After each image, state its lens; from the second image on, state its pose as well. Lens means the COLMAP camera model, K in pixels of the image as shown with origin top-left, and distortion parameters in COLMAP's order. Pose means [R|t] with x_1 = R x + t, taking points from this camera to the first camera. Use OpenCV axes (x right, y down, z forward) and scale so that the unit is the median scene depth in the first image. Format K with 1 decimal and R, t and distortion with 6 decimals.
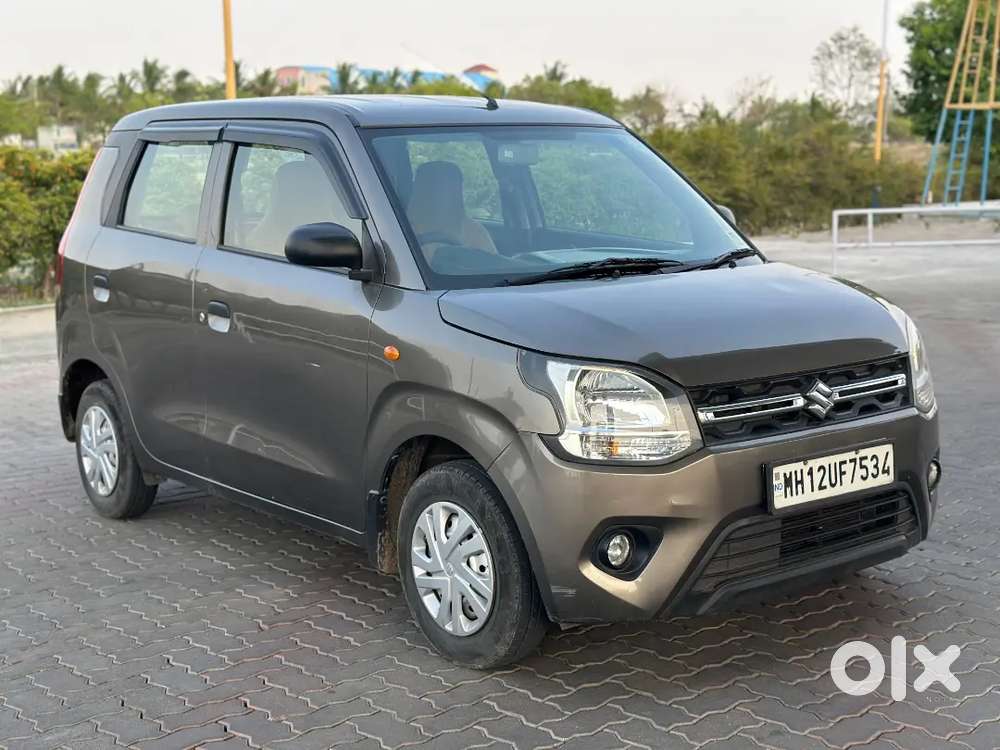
lens RADIAL K [[1394.2, 0, 500.0], [0, 1394.2, 375.0], [0, 0, 1]] dist [0.139513, -0.053149]
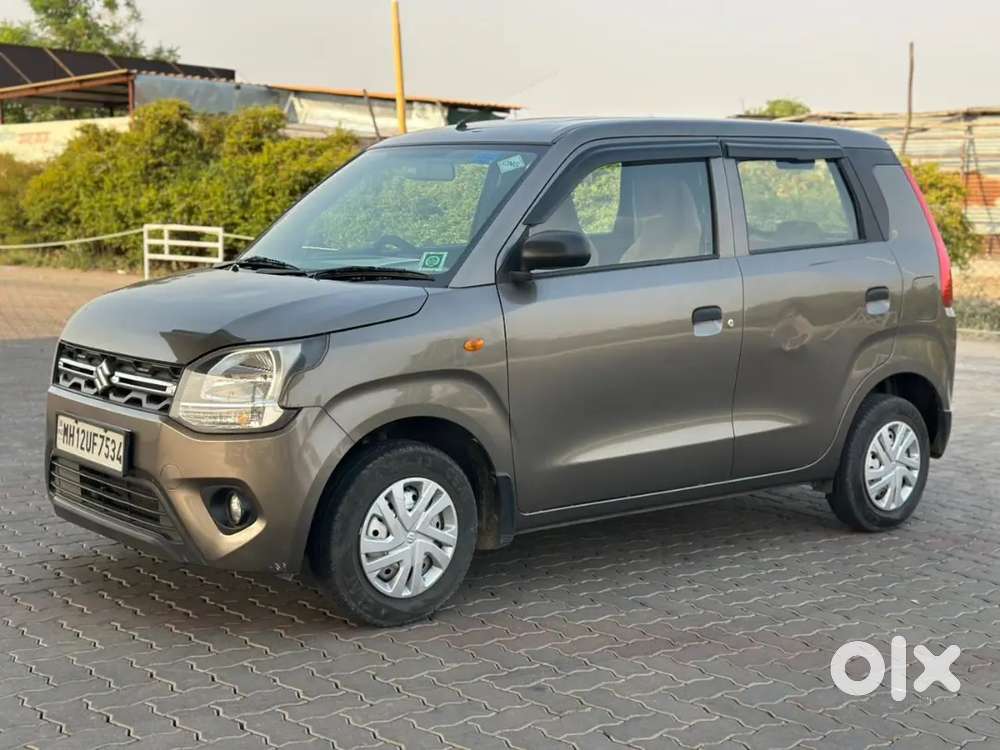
lens RADIAL K [[1394.2, 0, 500.0], [0, 1394.2, 375.0], [0, 0, 1]] dist [0.139513, -0.053149]
pose [[0.027955, 0.142392, -0.989415, 1.379356], [-0.161893, 0.977380, 0.136086, -0.194987], [0.986412, 0.156375, 0.050375, 1.251655]]
